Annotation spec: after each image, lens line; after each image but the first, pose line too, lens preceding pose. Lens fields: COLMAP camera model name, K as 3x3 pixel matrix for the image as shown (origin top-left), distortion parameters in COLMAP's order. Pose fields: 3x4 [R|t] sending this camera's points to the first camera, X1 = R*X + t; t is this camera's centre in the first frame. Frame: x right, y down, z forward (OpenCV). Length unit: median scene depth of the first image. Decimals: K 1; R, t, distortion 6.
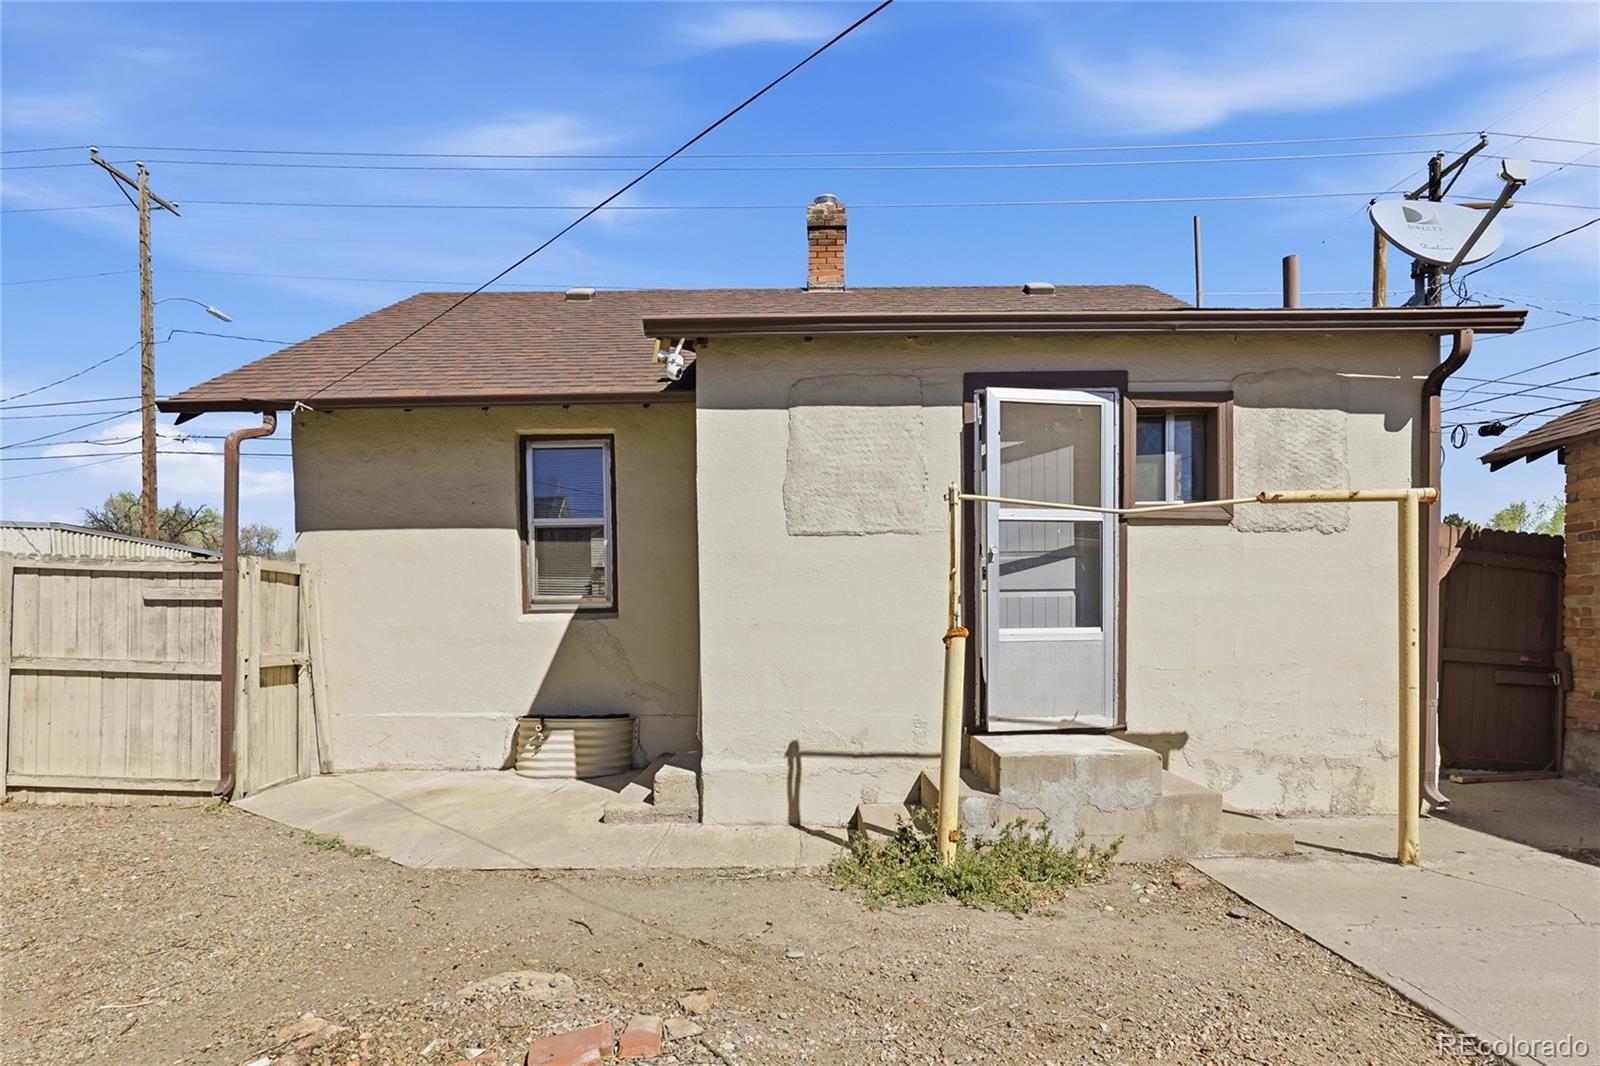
lens RADIAL K [[837.6, 0, 819.2], [0, 837.6, 651.5], [0, 0, 1]] dist [-0.022277, 0.003543]
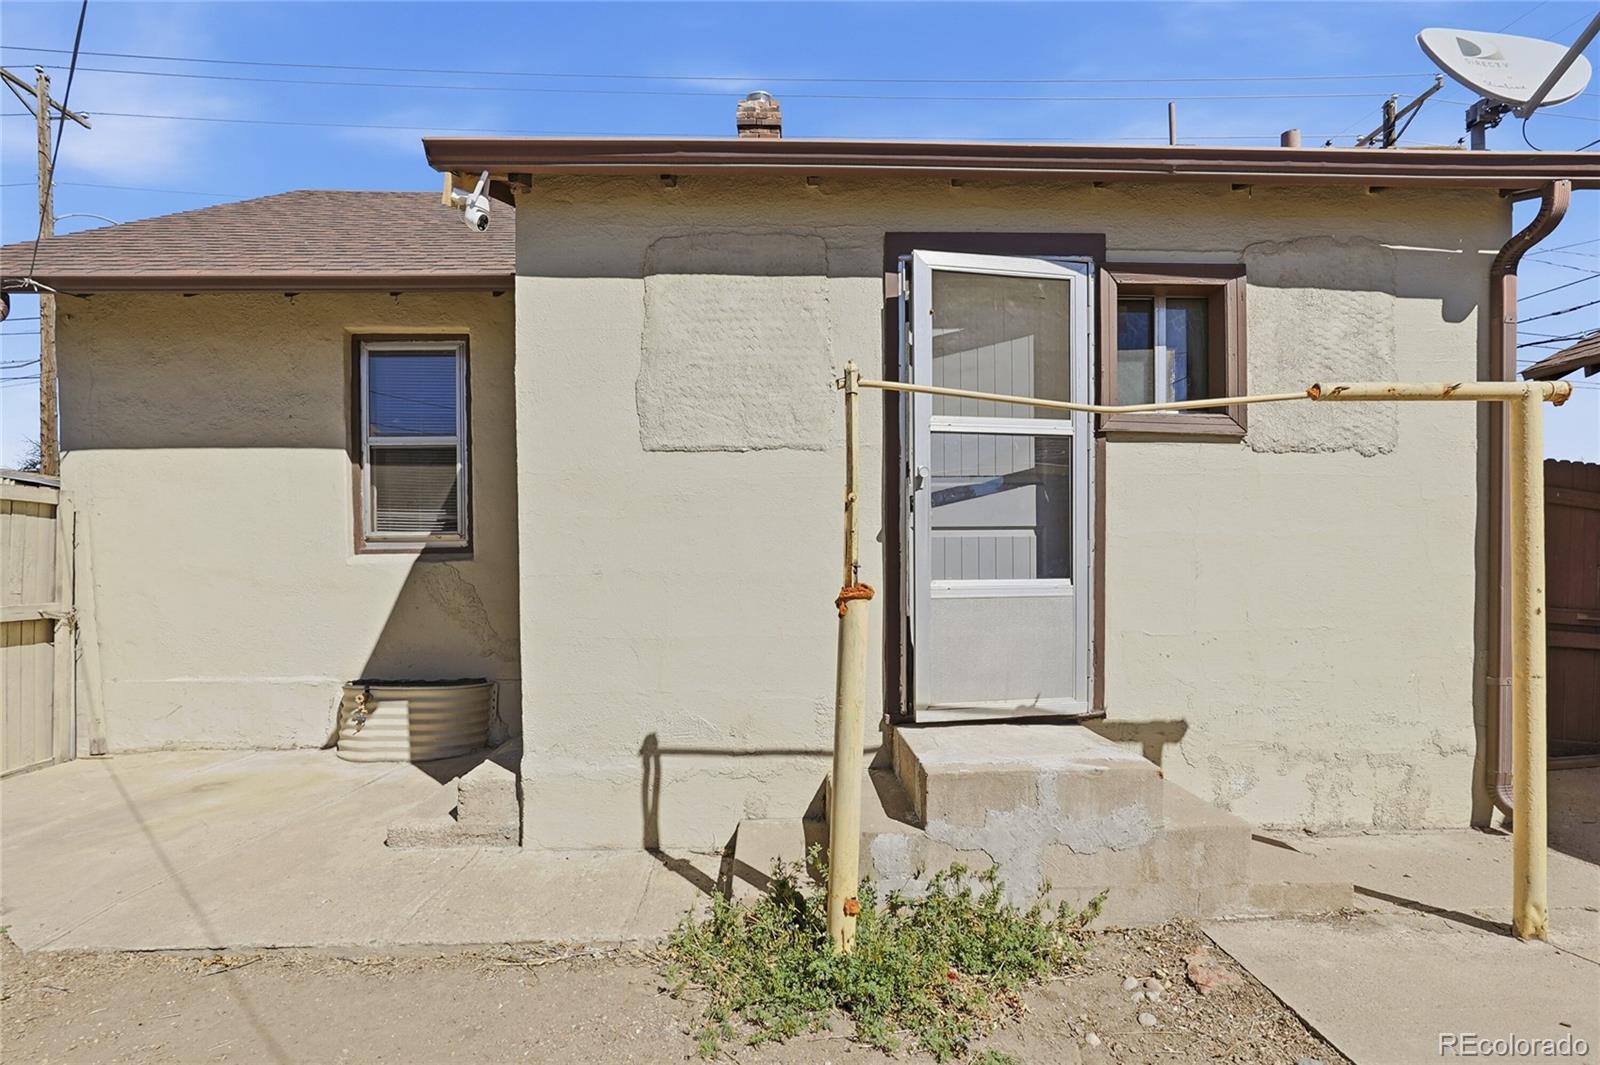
lens RADIAL K [[799.2, 0, 811.1], [0, 799.2, 570.8], [0, 0, 1]] dist [-0.012733, 0.001513]
pose [[0.999558, 0.005169, 0.029284, 0.086264], [-0.004519, 0.999743, -0.022236, -0.019299], [-0.029391, 0.022094, 0.999324, 0.296800]]
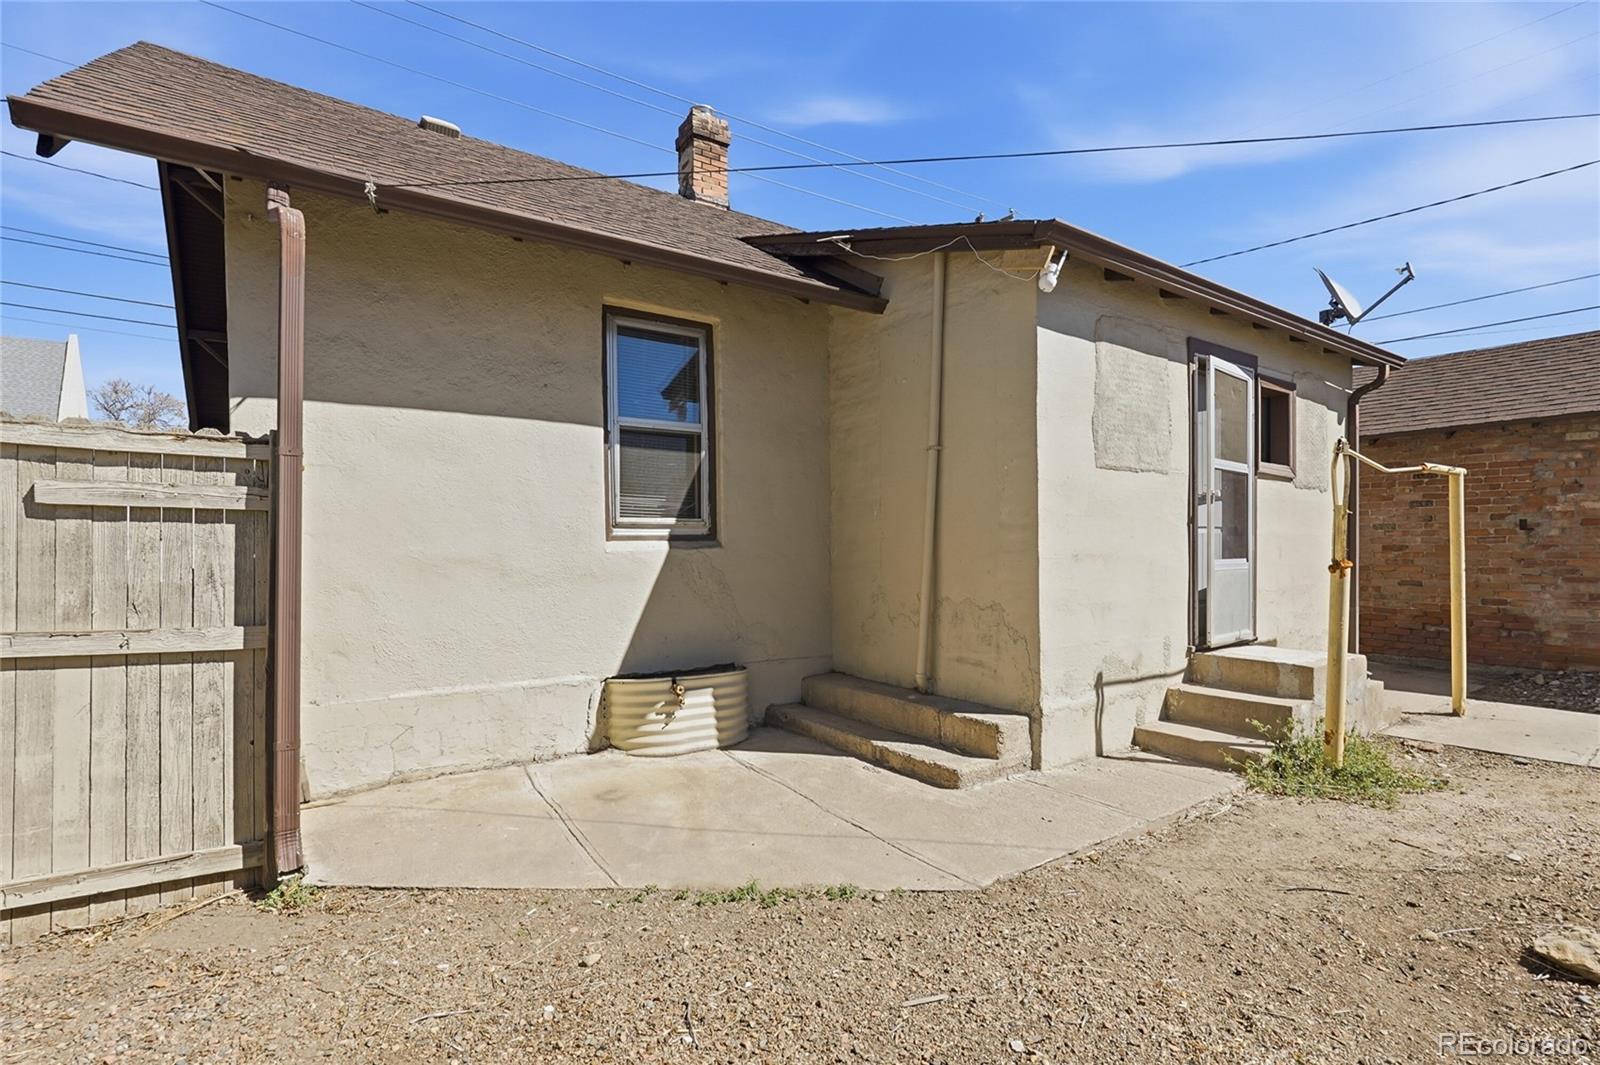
lens RADIAL K [[799.2, 0, 835.4], [0, 799.2, 554.5], [0, 0, 1]] dist [-0.012733, 0.001513]
pose [[0.800916, -0.000238, 0.598776, -0.844919], [0.016713, 0.999619, -0.021957, -0.018521], [-0.598543, 0.027593, 0.800615, 0.411998]]
